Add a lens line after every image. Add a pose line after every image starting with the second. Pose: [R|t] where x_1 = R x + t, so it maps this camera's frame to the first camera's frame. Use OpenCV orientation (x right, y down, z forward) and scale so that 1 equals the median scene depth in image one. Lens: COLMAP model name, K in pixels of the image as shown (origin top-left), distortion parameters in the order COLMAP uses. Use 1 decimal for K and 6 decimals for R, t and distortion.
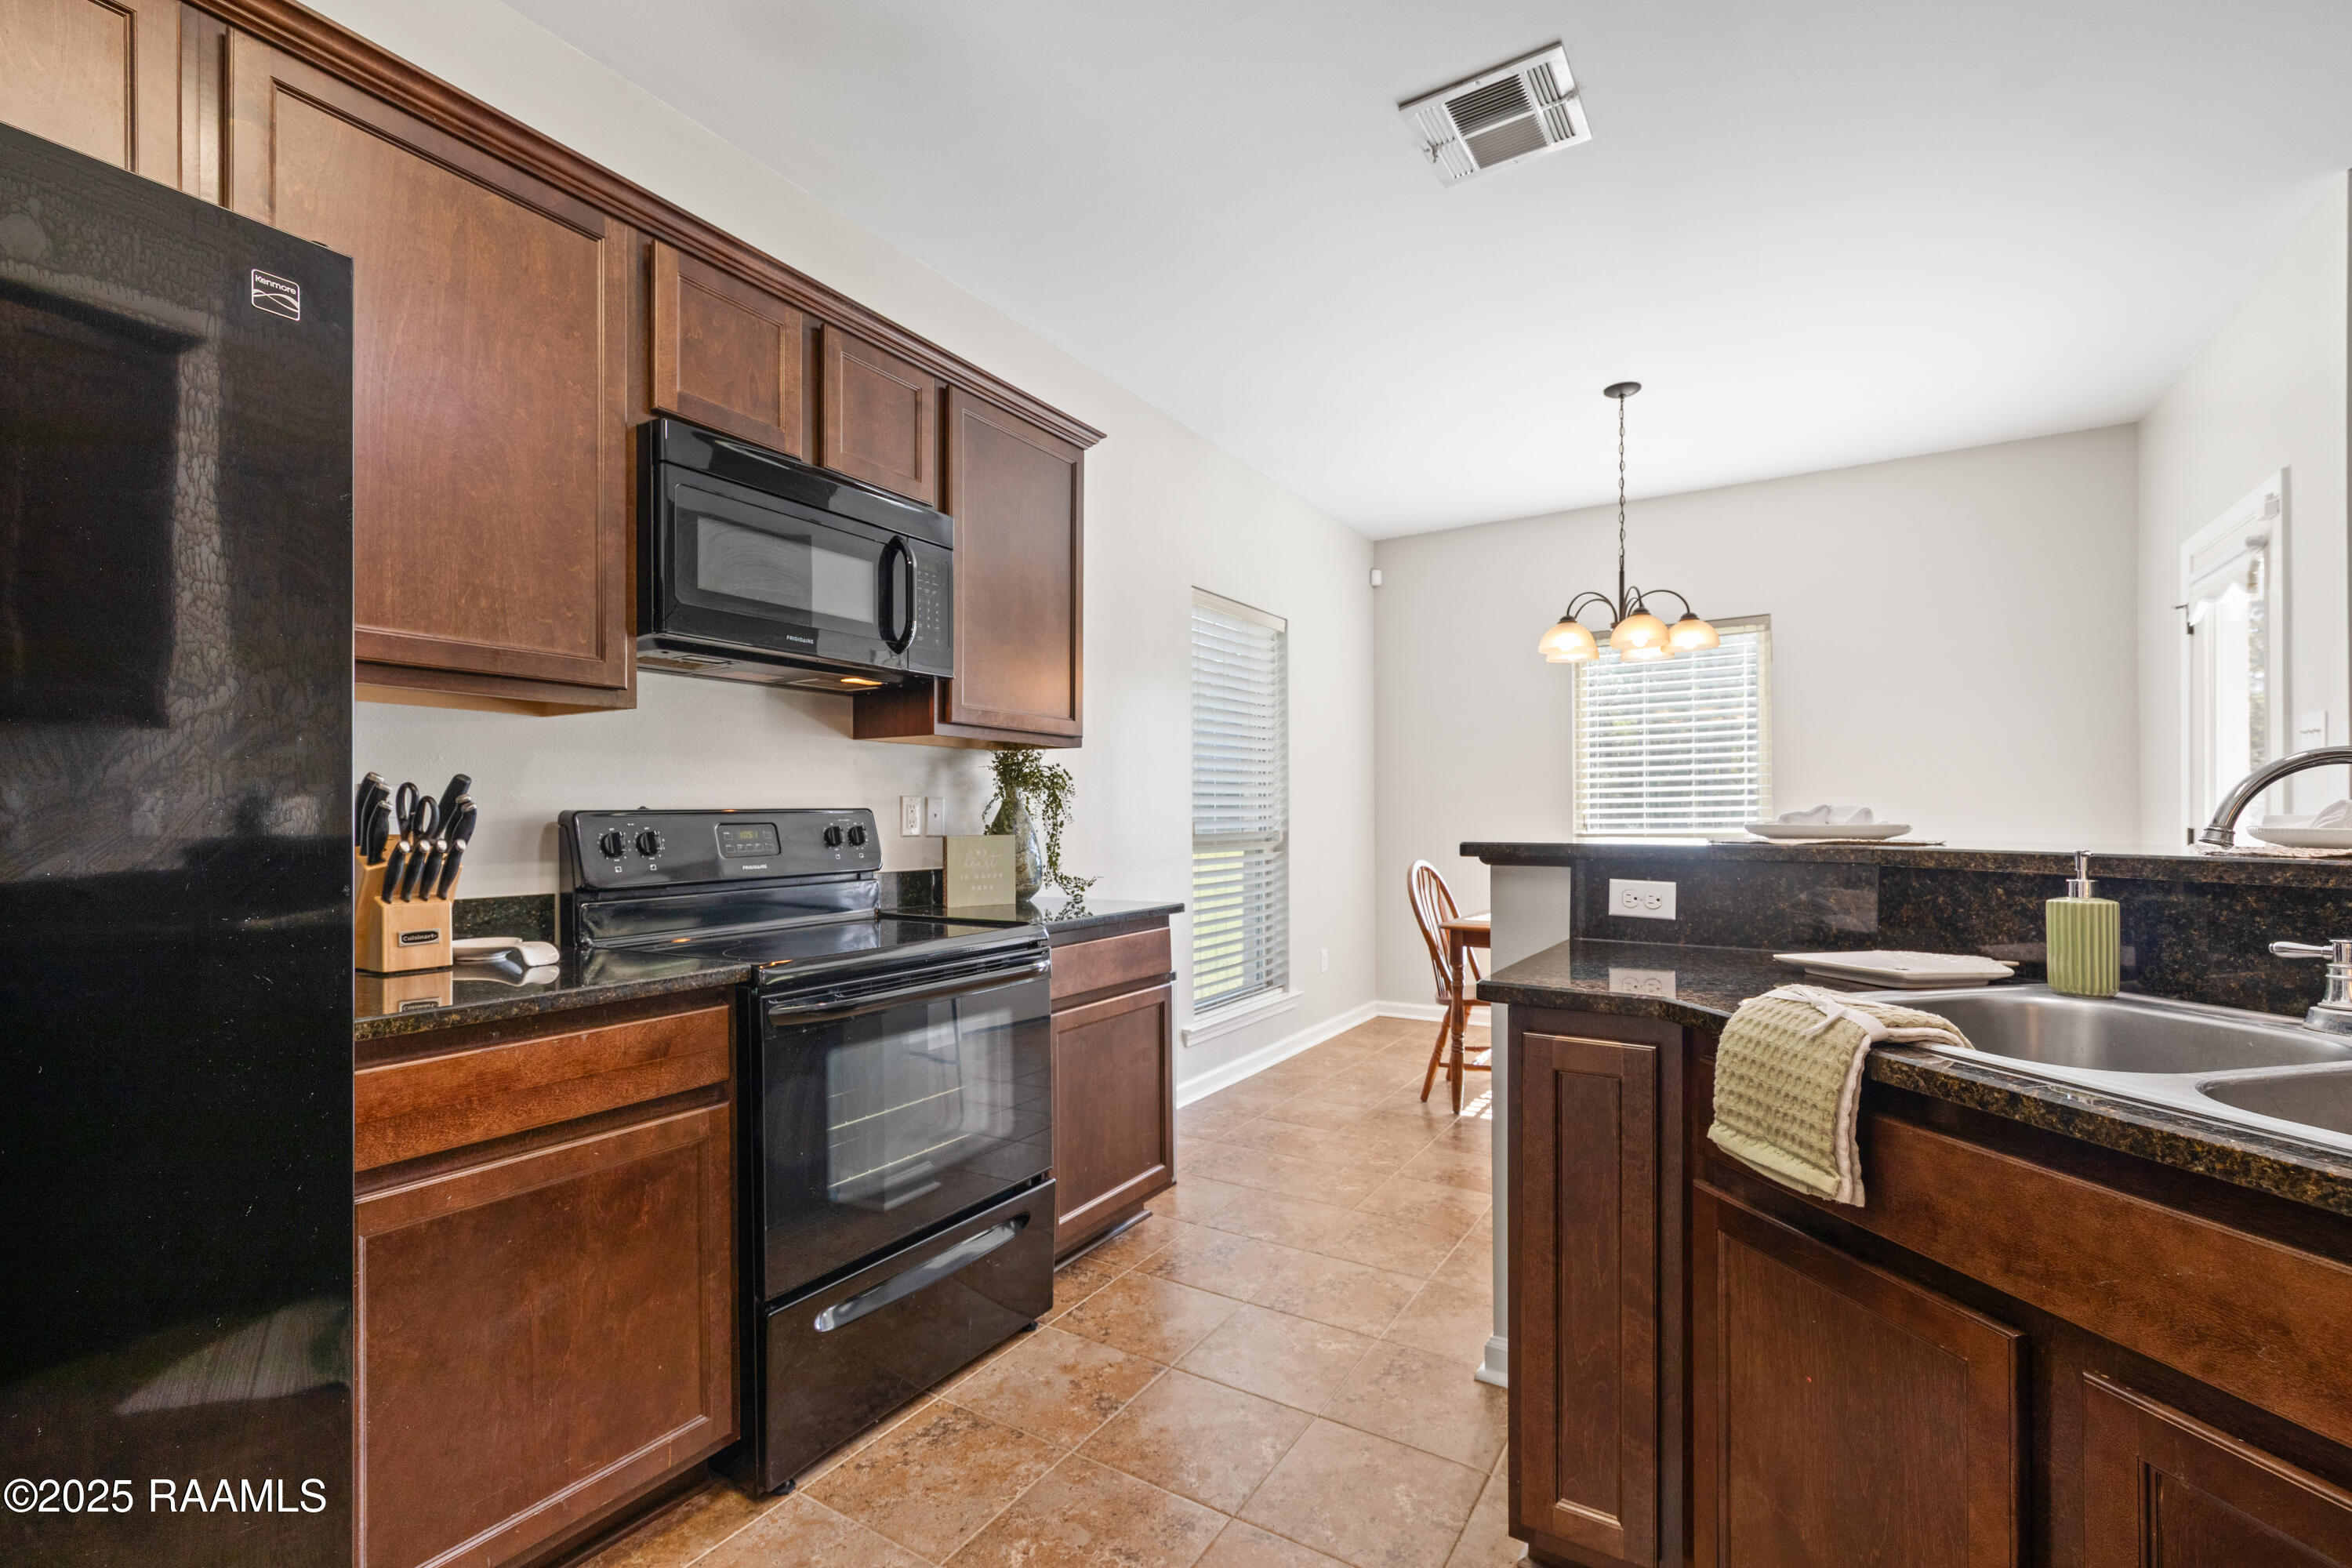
lens RADIAL K [[1035.7, 0, 1165.8], [0, 1035.7, 819.6], [0, 0, 1]] dist [0.003458, -0.002403]
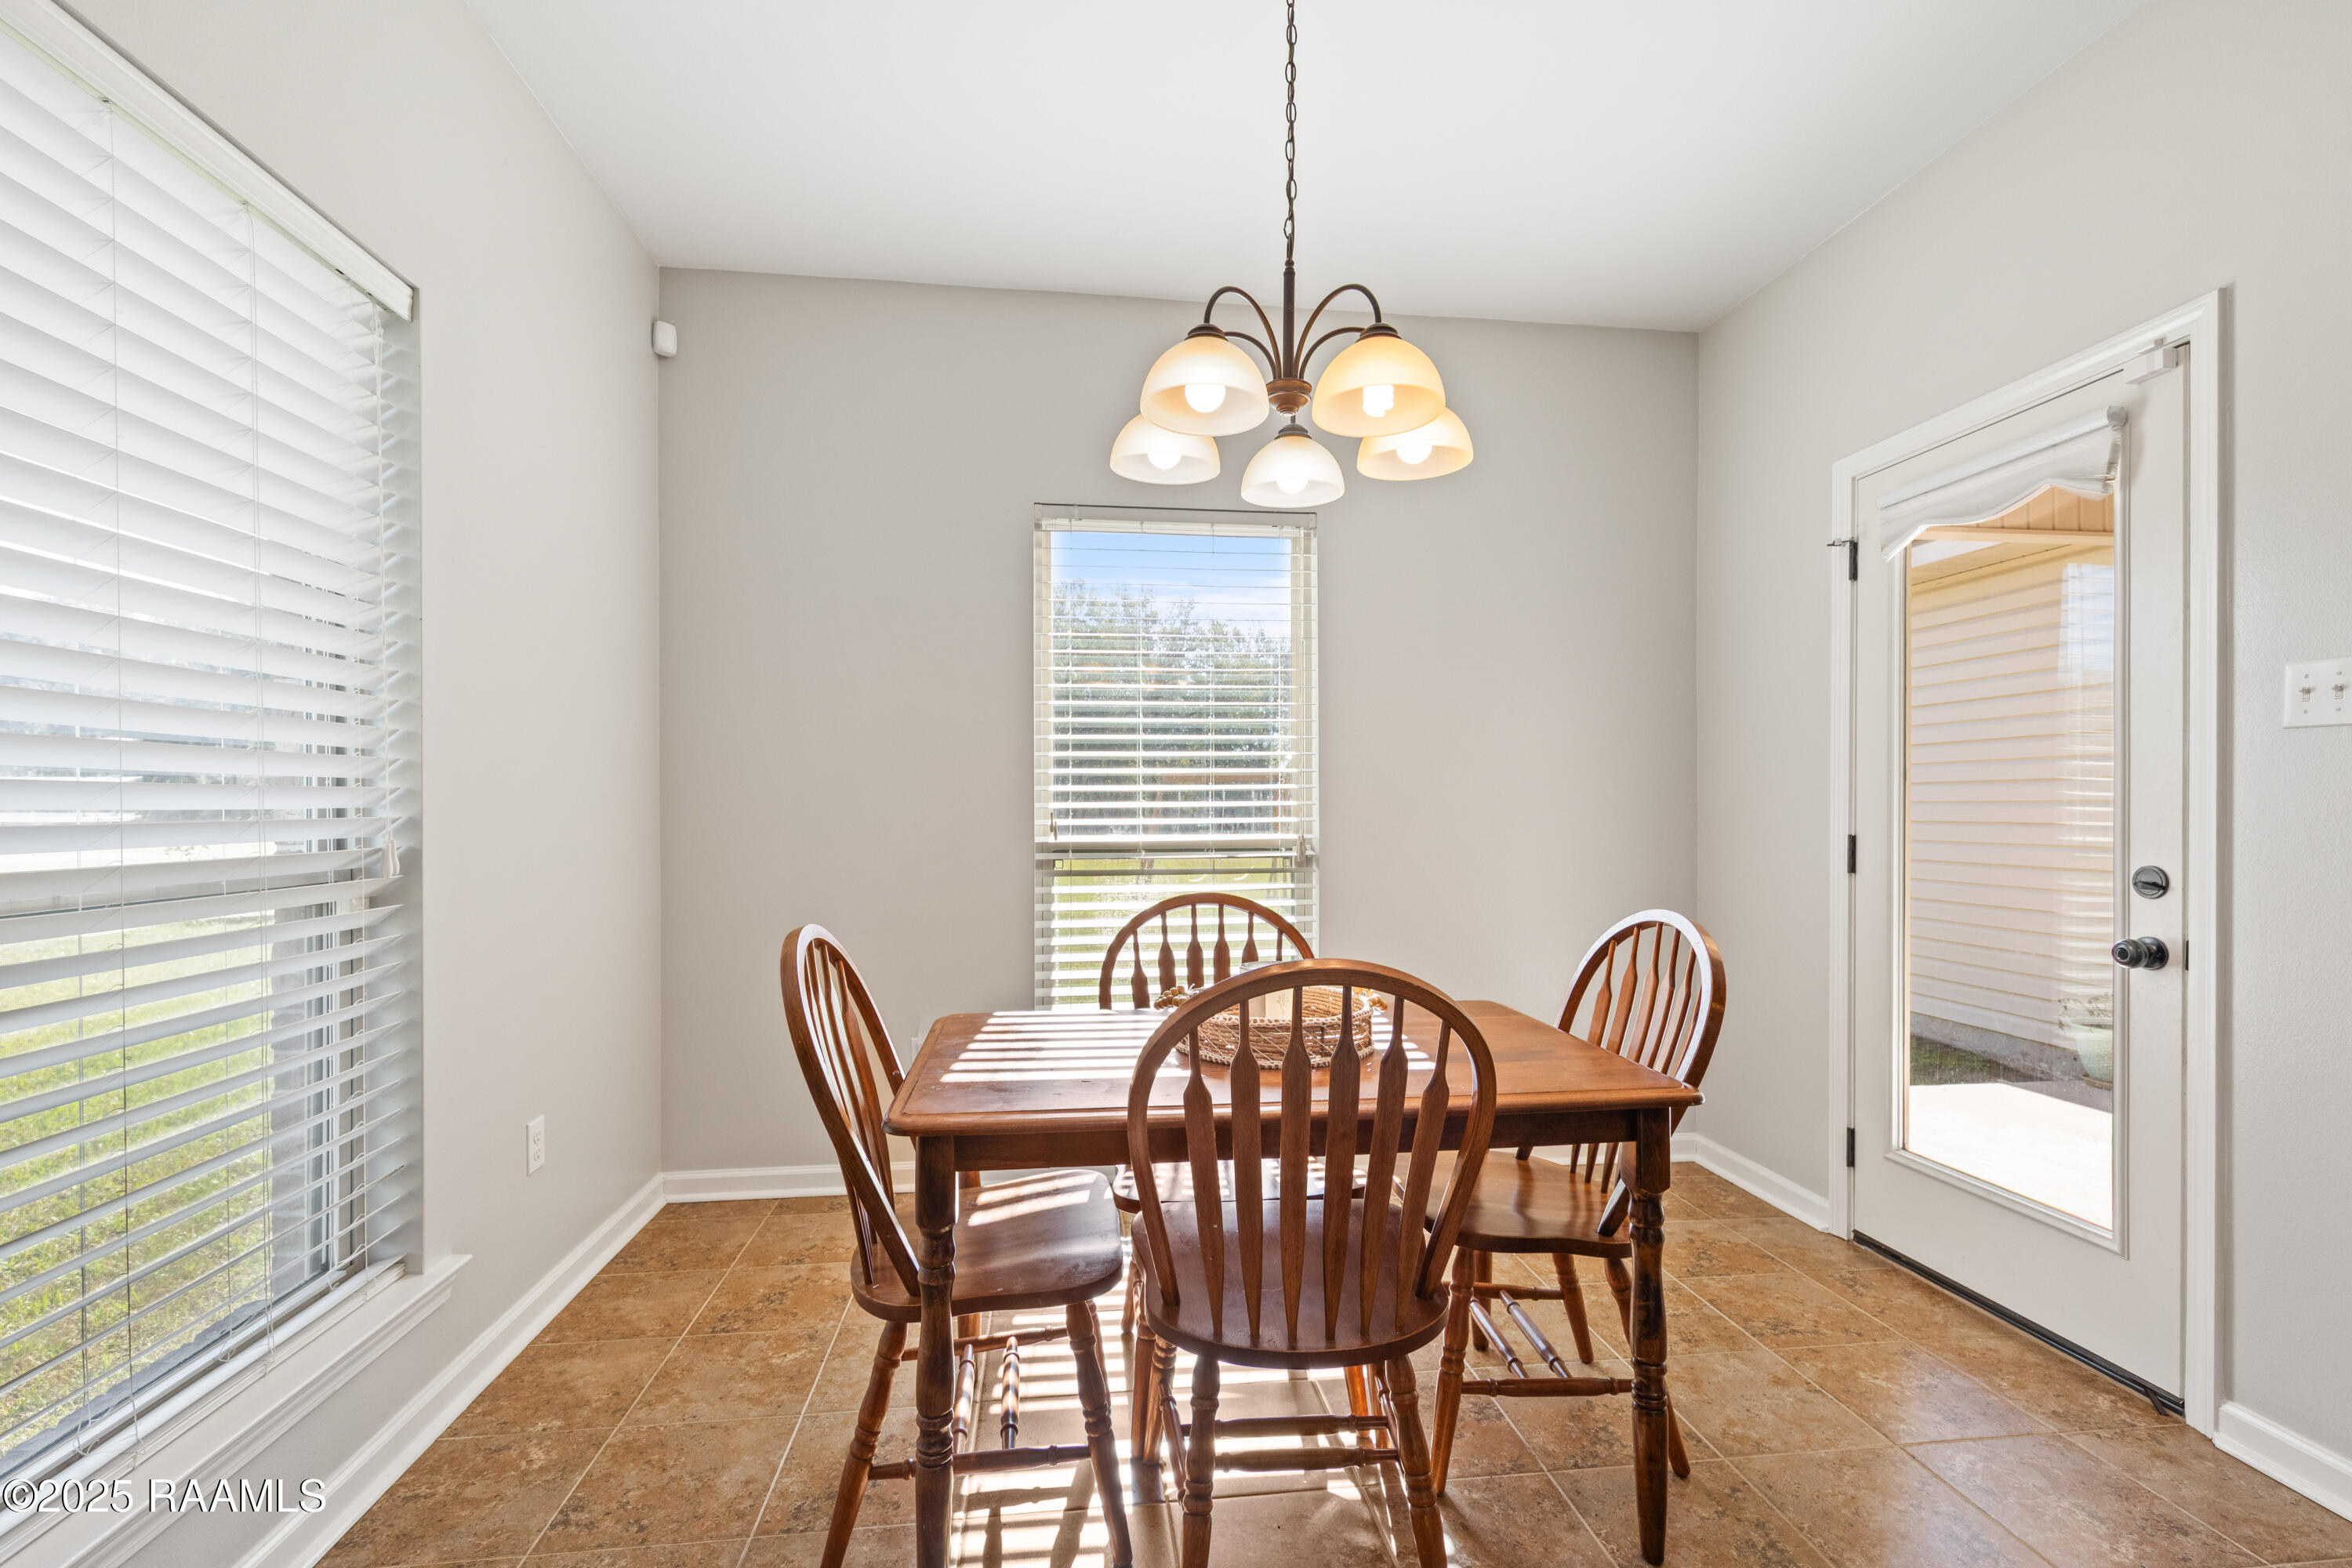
lens RADIAL K [[1035.7, 0, 1177.7], [0, 1035.7, 820.1], [0, 0, 1]] dist [0.003458, -0.002403]
pose [[0.777666, 0.001719, 0.628675, 0.218211], [-0.004738, 0.999984, 0.003127, -0.004356], [-0.628660, -0.005411, 0.777662, 1.224977]]
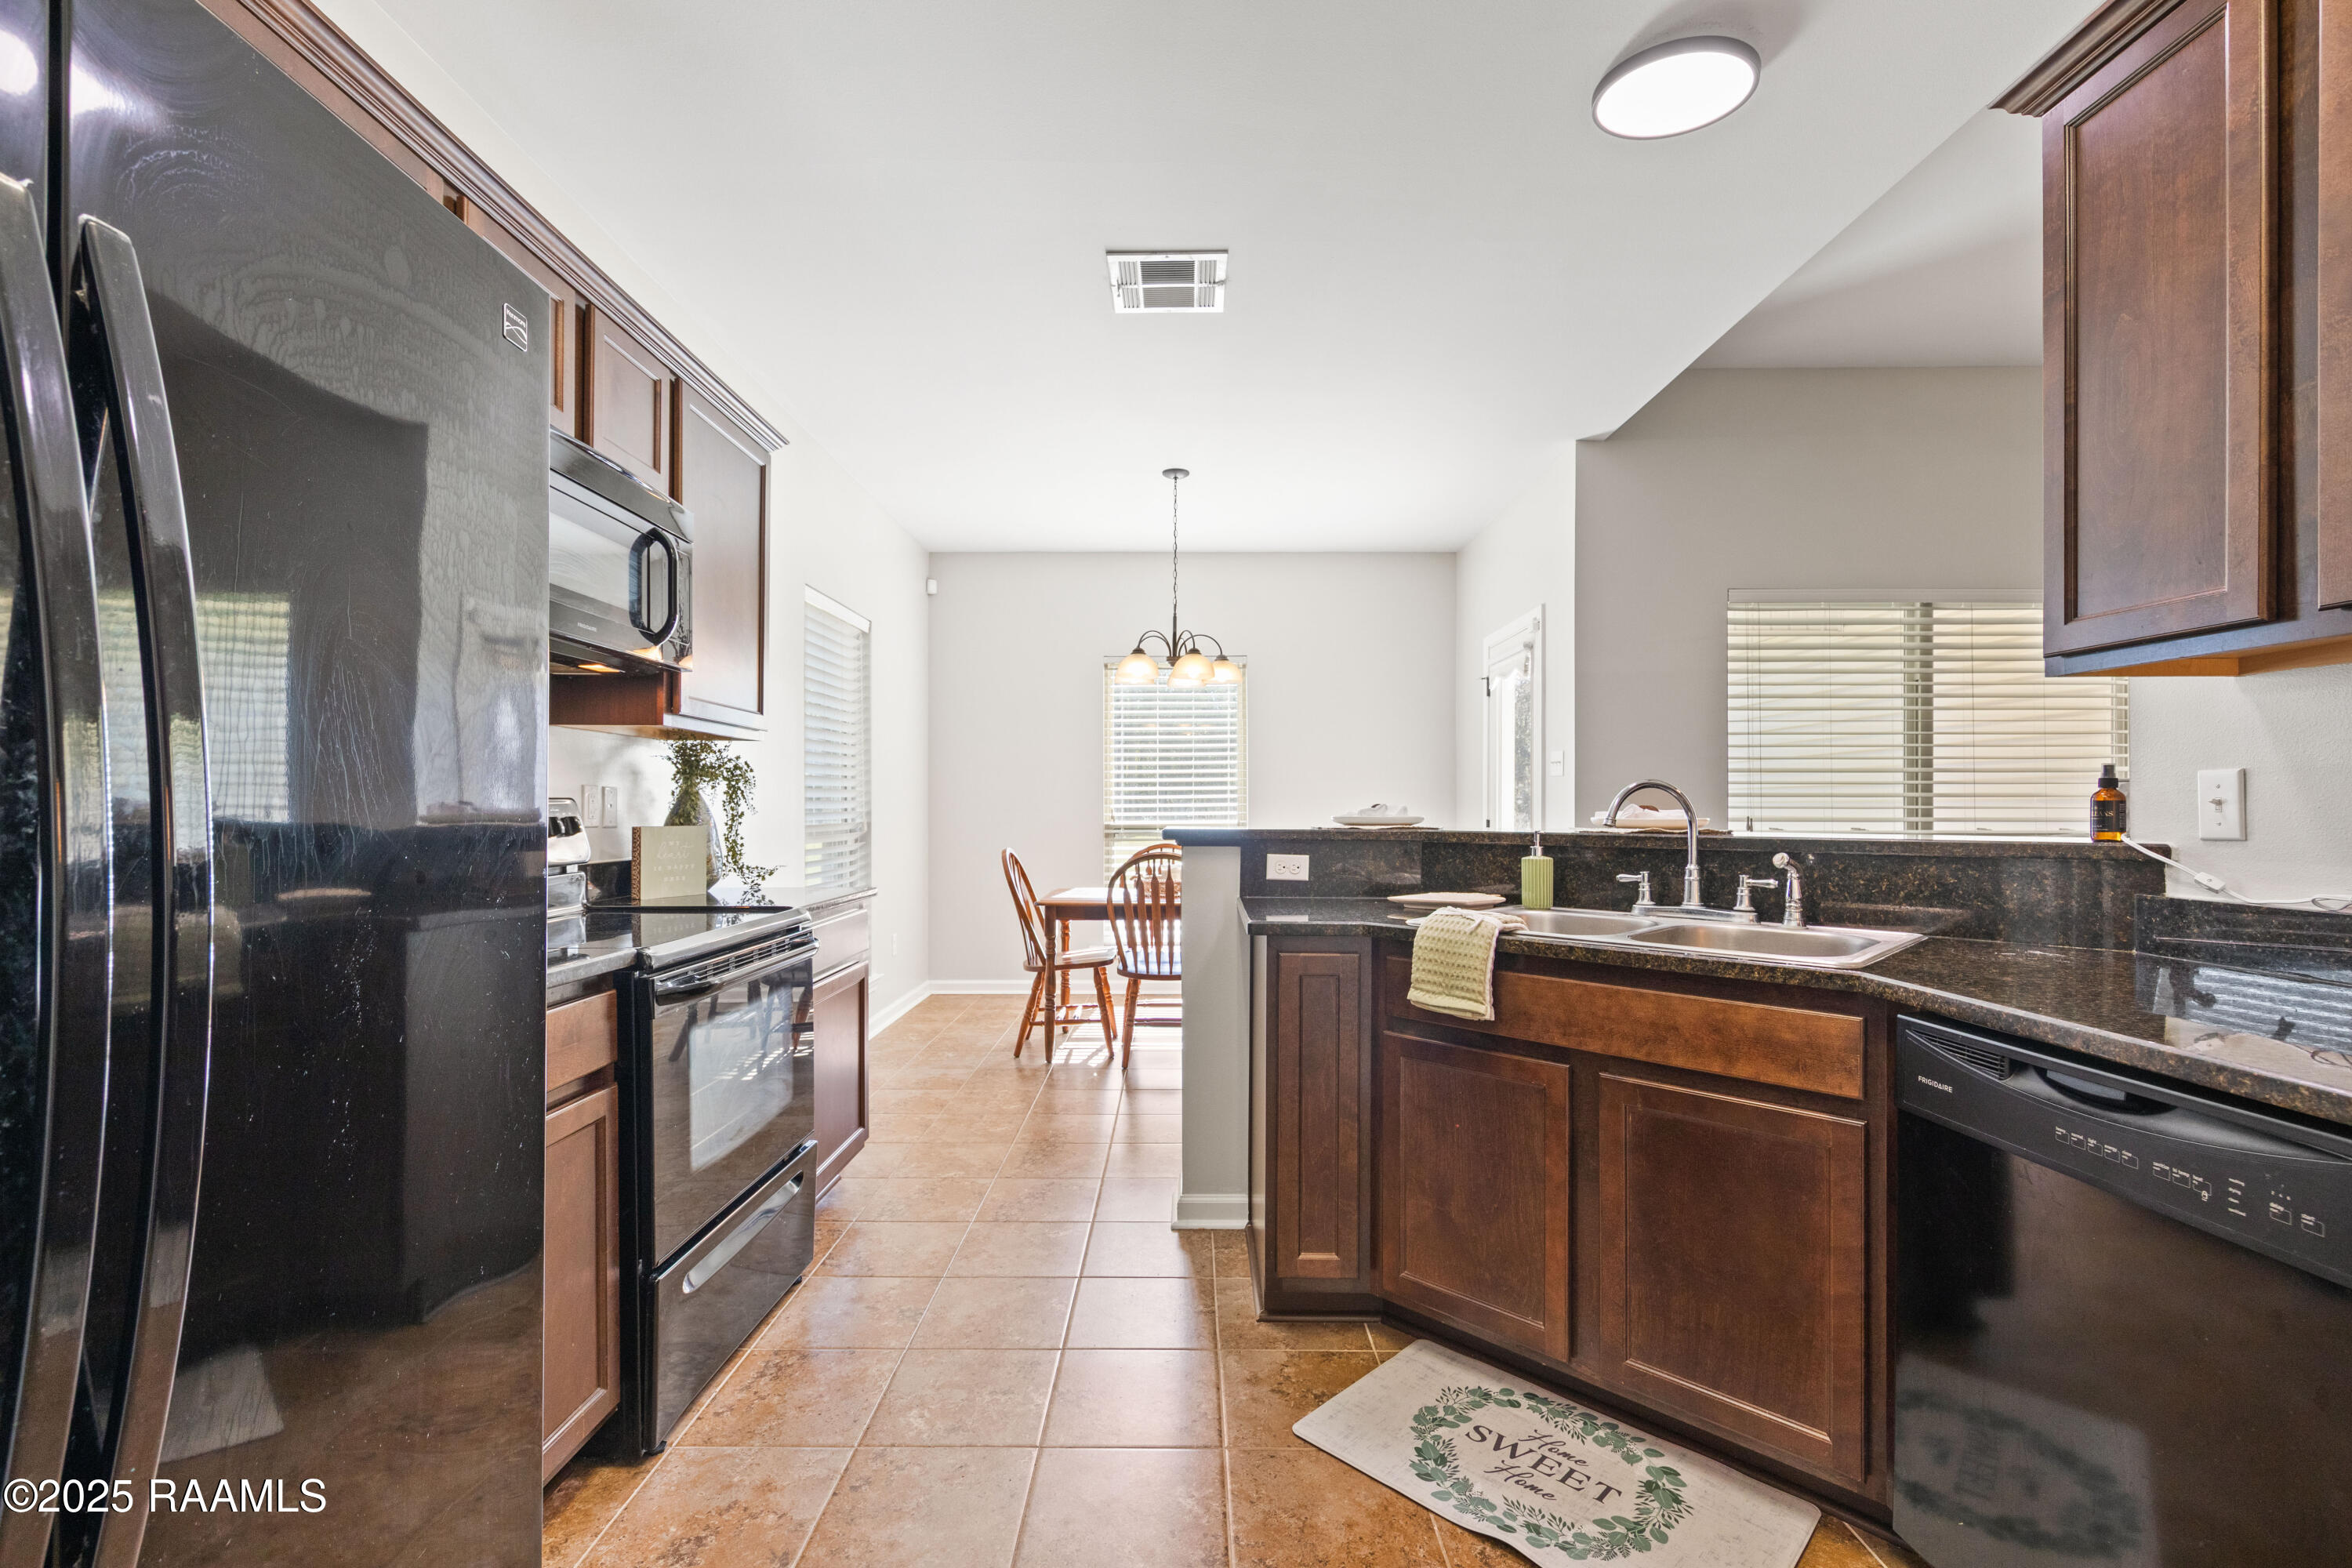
lens RADIAL K [[1035.7, 0, 1191.6], [0, 1035.7, 813.9], [0, 0, 1]] dist [0.003458, -0.002403]
pose [[0.843983, 0.003591, 0.536359, -0.395440], [-0.004535, 0.999990, 0.000440, 0.001264], [-0.536351, -0.002804, 0.843990, -0.142435]]
